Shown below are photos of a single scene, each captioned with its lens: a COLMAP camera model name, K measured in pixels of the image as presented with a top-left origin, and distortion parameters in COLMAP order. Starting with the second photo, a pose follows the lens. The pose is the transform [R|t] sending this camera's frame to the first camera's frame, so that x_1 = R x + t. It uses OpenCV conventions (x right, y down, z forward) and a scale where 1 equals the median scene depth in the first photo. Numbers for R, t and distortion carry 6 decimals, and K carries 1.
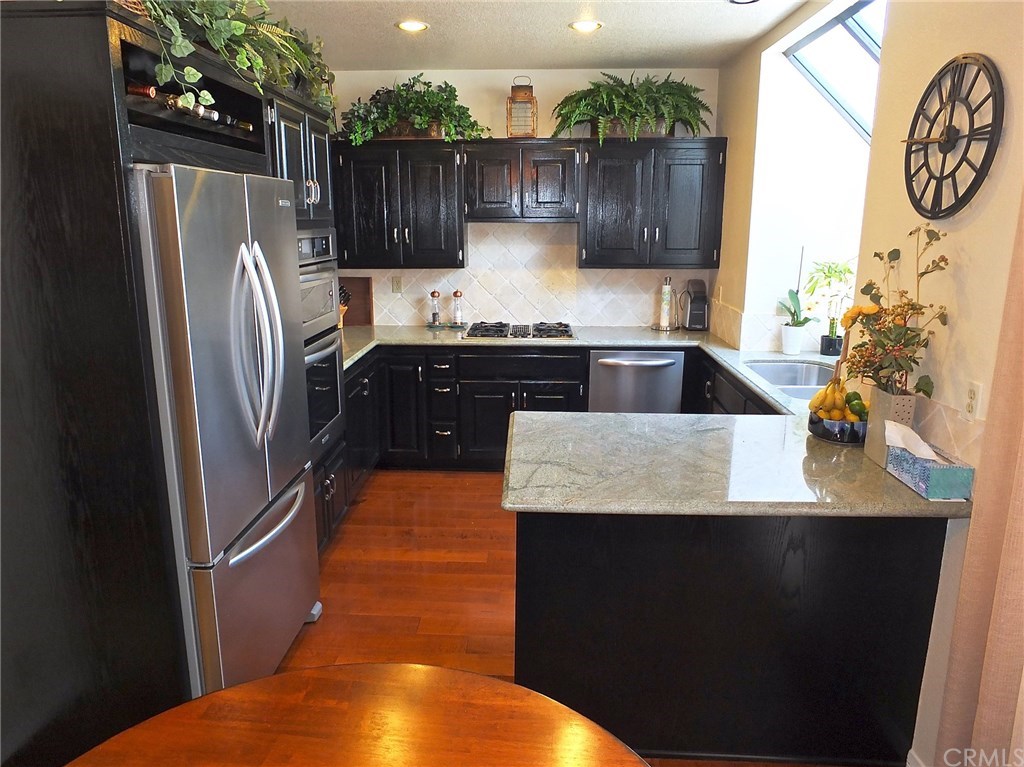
lens RADIAL K [[717.9, 0, 512.0], [0, 717.9, 383.5], [0, 0, 1]] dist [-0.100633, 0.000552]
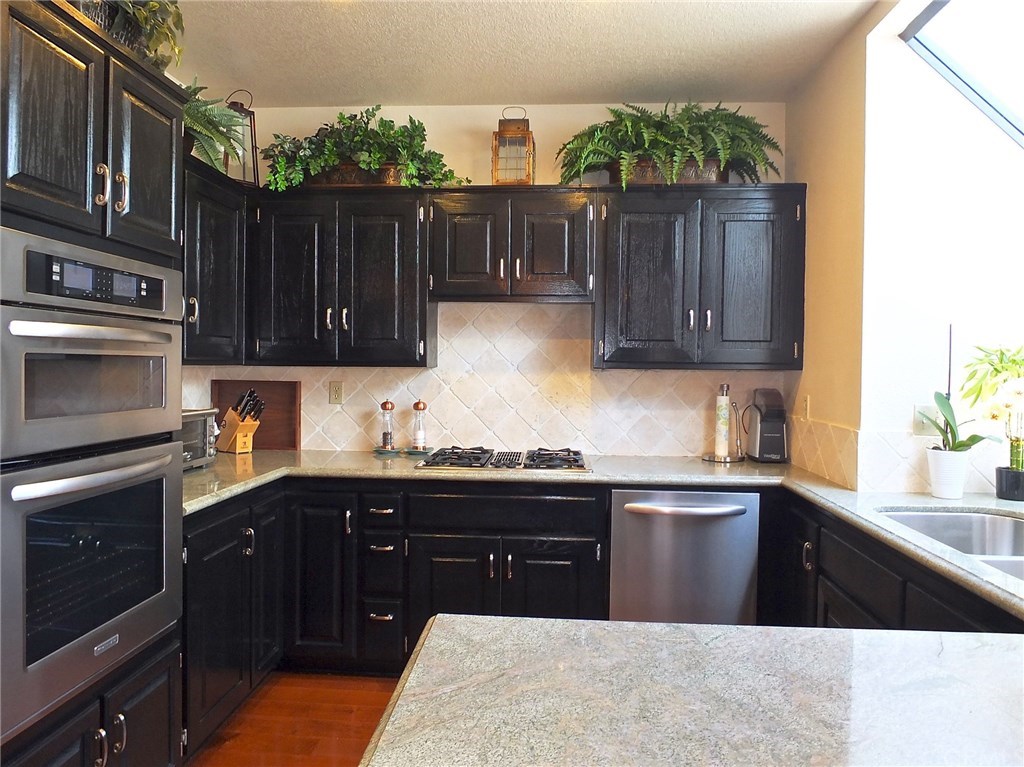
lens RADIAL K [[705.0, 0, 508.8], [0, 705.0, 383.6], [0, 0, 1]] dist [-0.035815, 0.033683]
pose [[0.999151, 0.008117, -0.040383, 0.040131], [-0.016221, 0.978702, -0.204644, -0.007909], [0.037861, 0.205125, 0.978003, 0.347059]]
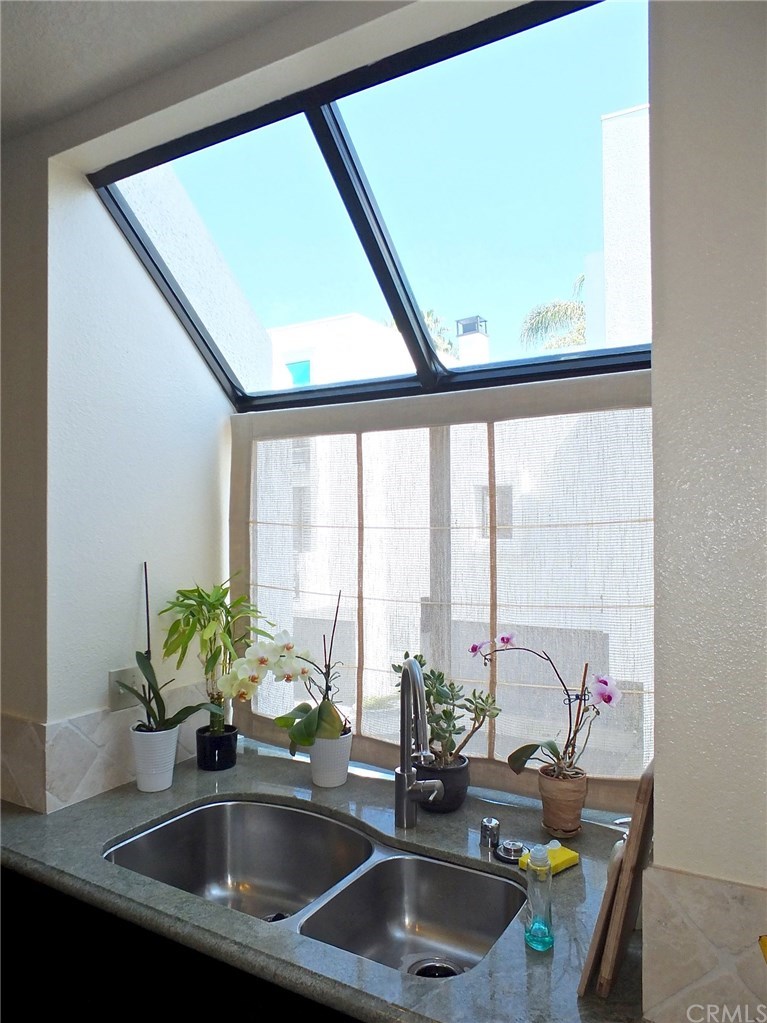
lens RADIAL K [[704.3, 0, 383.5], [0, 704.3, 511.5], [0, 0, 1]] dist [-0.035815, 0.033683]
pose [[0.456316, 0.007541, 0.889786, 0.040526], [0.201800, 0.973032, -0.111737, -0.125692], [-0.866633, 0.230546, 0.442488, 0.560177]]
